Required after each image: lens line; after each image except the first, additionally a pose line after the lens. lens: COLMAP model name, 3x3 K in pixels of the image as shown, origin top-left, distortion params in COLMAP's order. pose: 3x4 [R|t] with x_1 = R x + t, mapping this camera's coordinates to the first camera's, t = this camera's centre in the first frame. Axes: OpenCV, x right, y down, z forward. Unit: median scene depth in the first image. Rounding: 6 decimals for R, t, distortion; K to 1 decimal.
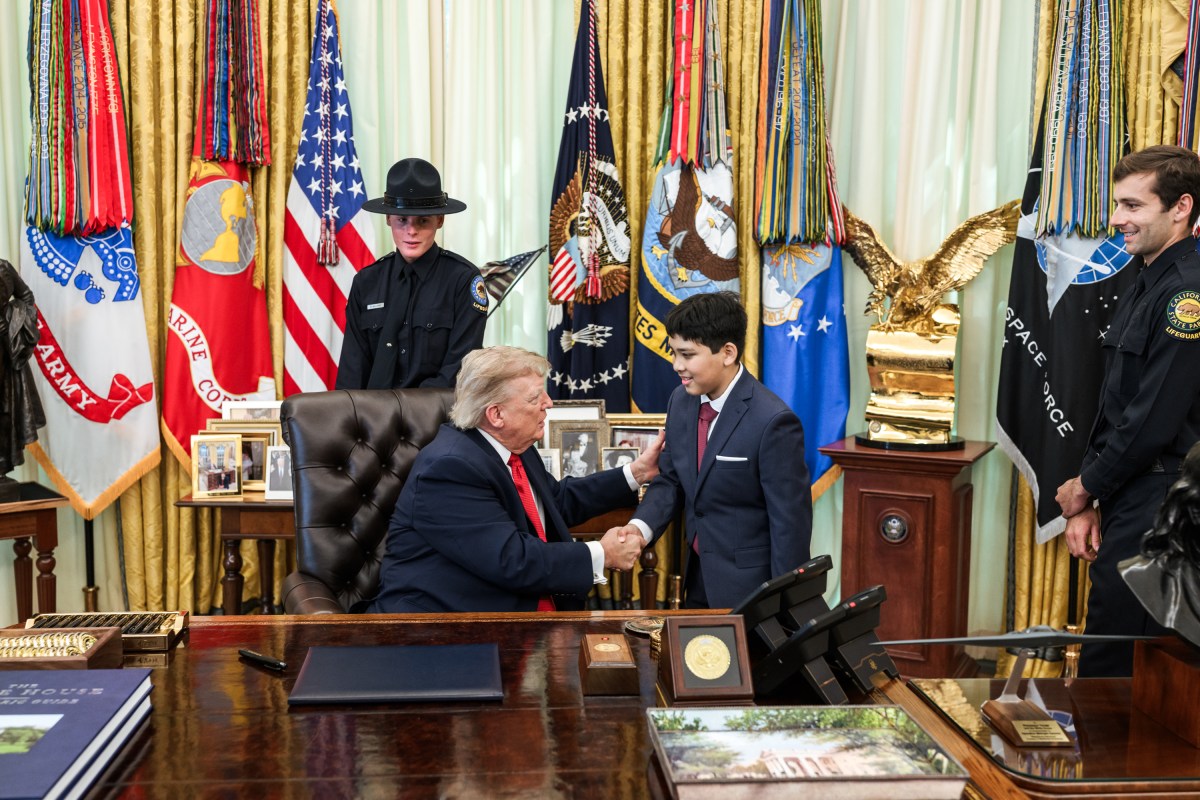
lens RADIAL K [[1160.3, 0, 595.5], [0, 1160.3, 402.1], [0, 0, 1]] dist [-0.000233, 0.000000]
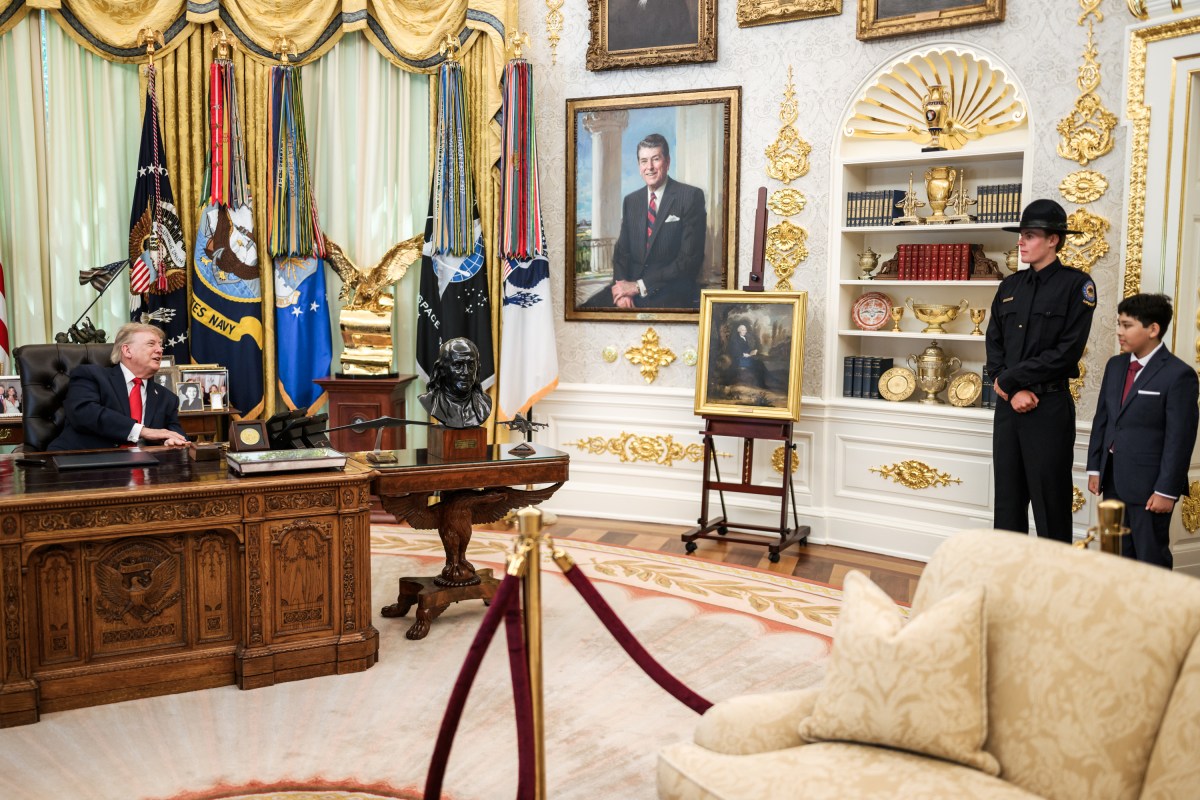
lens RADIAL K [[1160.3, 0, 597.0], [0, 1160.3, 406.2], [0, 0, 1]] dist [-0.000233, 0.000000]
pose [[0.921234, -0.041075, 0.386834, -0.075915], [0.037691, 0.999156, 0.016332, 0.063238], [-0.387179, -0.000466, 0.922005, -0.675252]]
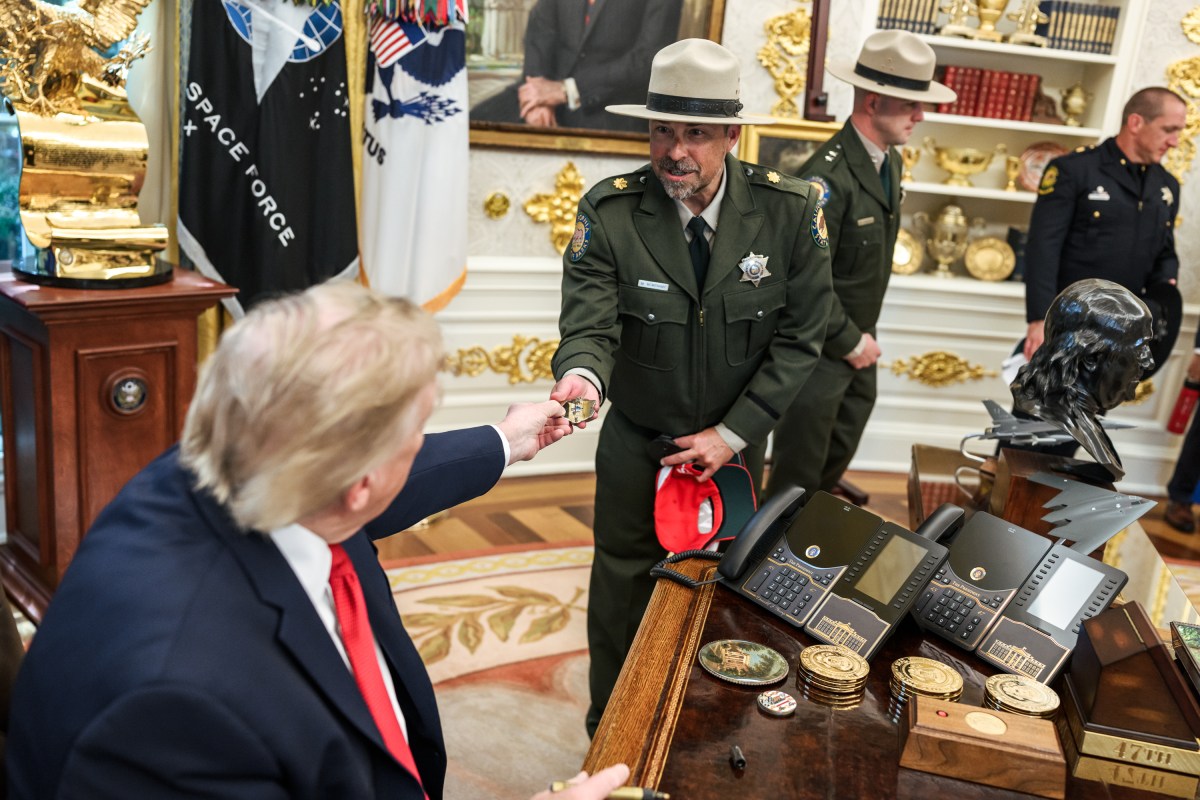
lens RADIAL K [[1160.3, 0, 602.8], [0, 1160.3, 396.8], [0, 0, 1]] dist [-0.000233, 0.000000]
pose [[0.293169, -0.236472, 0.926355, -0.314079], [-0.001270, 0.968832, 0.247717, -0.067488], [-0.956060, -0.073799, 0.283731, 0.479530]]
